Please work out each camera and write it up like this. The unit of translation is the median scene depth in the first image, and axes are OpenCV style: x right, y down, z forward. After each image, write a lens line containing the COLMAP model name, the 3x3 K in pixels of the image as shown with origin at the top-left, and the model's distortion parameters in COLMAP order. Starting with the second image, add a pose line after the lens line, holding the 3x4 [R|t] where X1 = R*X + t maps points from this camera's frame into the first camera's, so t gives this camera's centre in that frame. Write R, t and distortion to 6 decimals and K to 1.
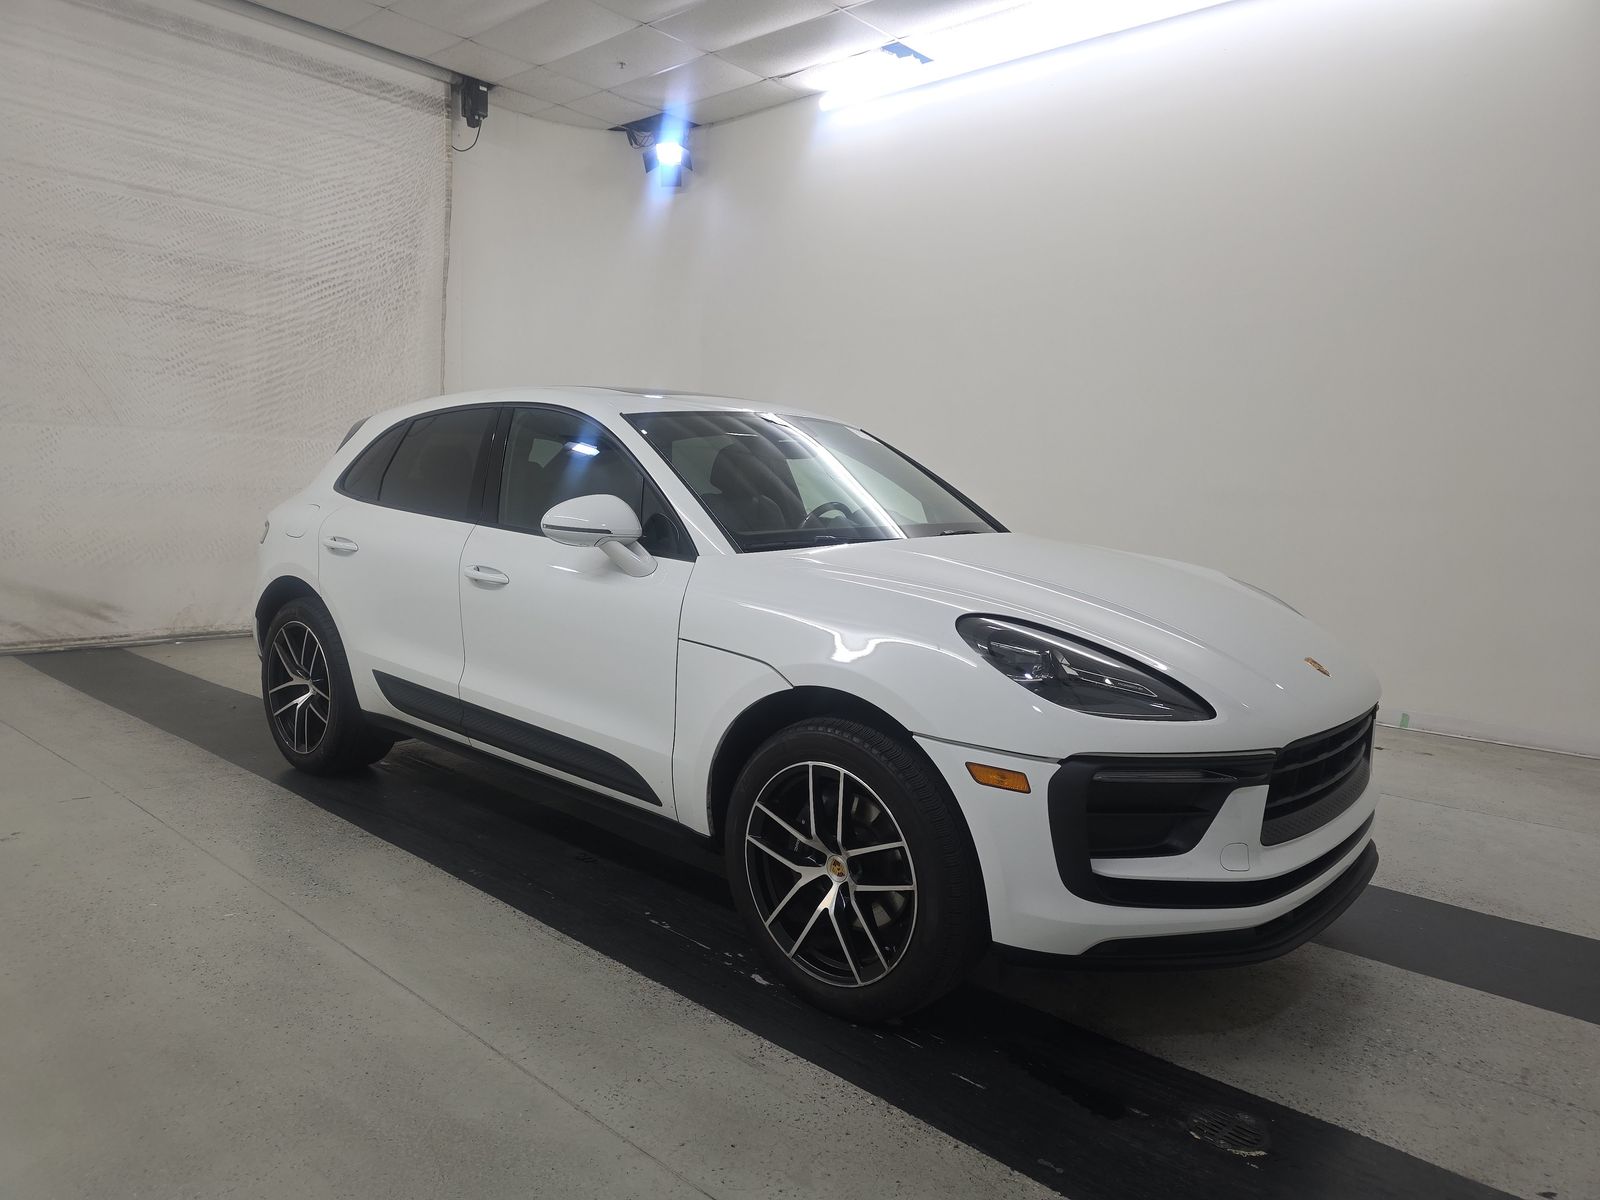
lens RADIAL K [[1082.6, 0, 798.2], [0, 1082.6, 605.3], [0, 0, 1]] dist [0.043230, -0.031470]
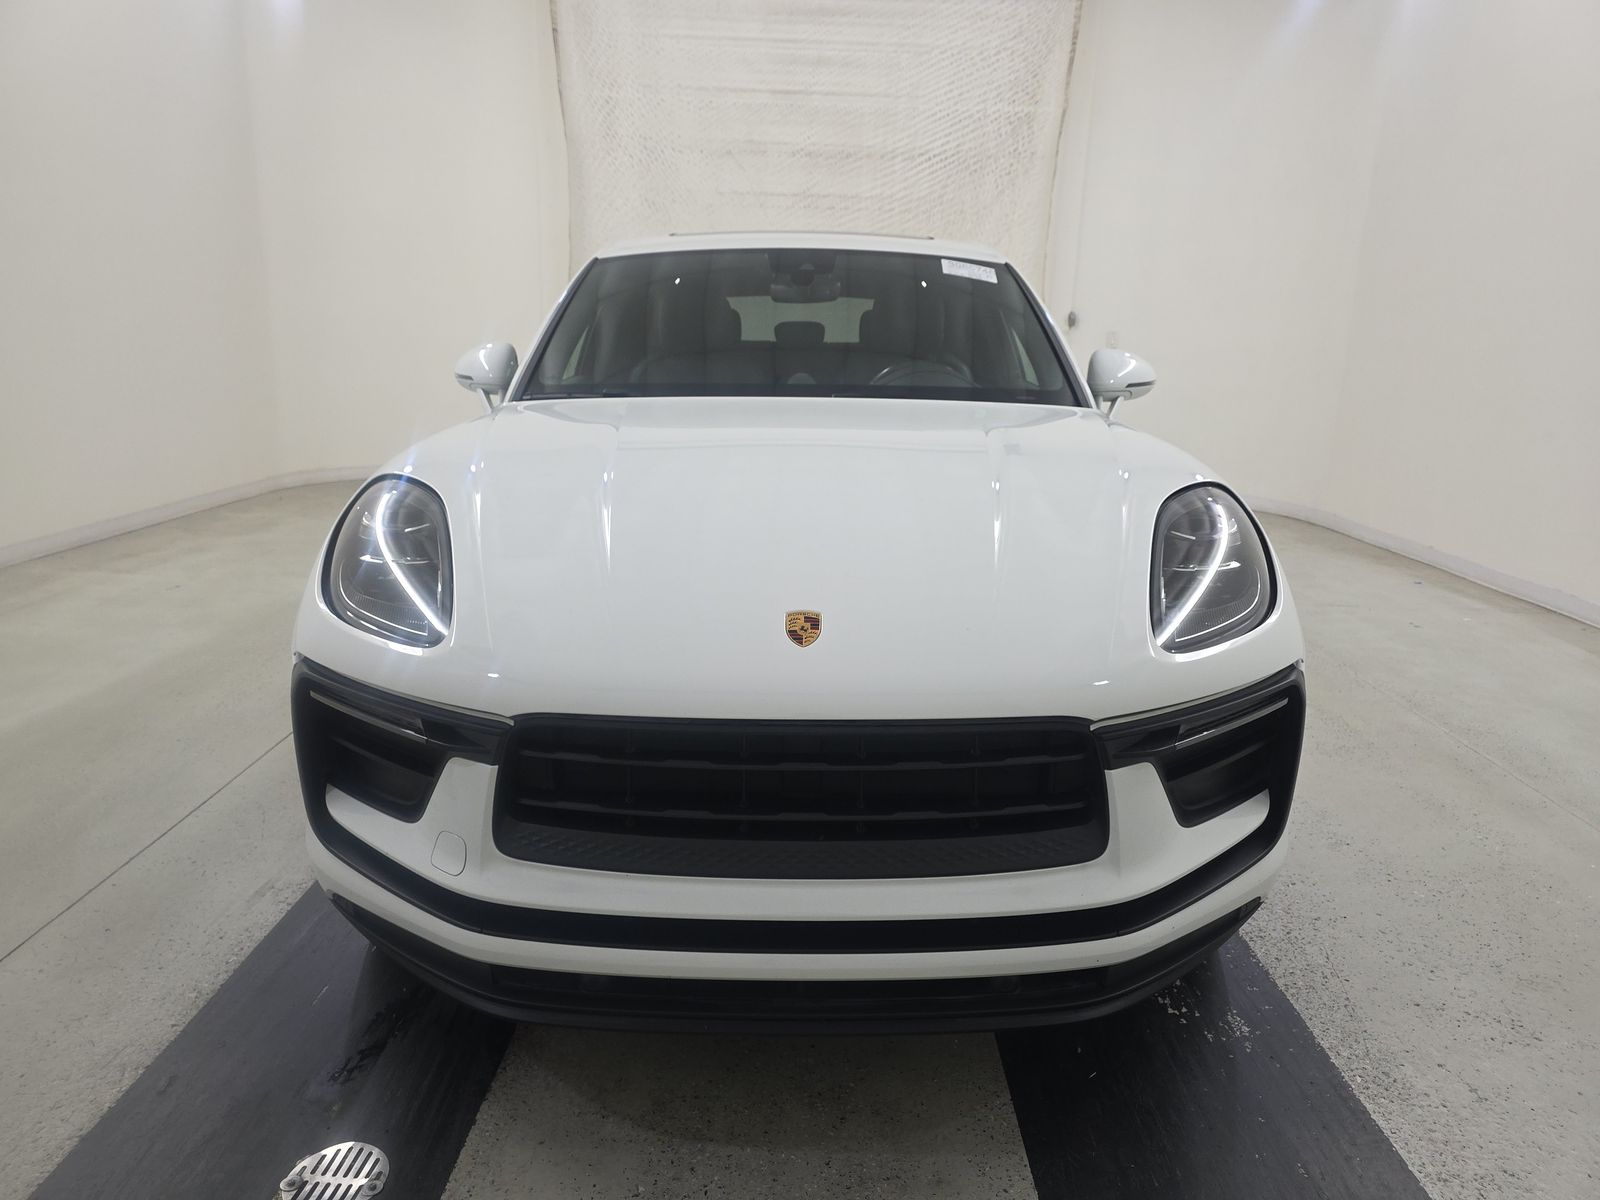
lens RADIAL K [[1082.6, 0, 803.0], [0, 1082.6, 602.1], [0, 0, 1]] dist [0.043230, -0.031470]
pose [[0.676738, 0.159647, -0.718706, 0.288707], [-0.088028, 0.986749, 0.136299, -0.010400], [0.730942, -0.028973, 0.681824, 0.199518]]
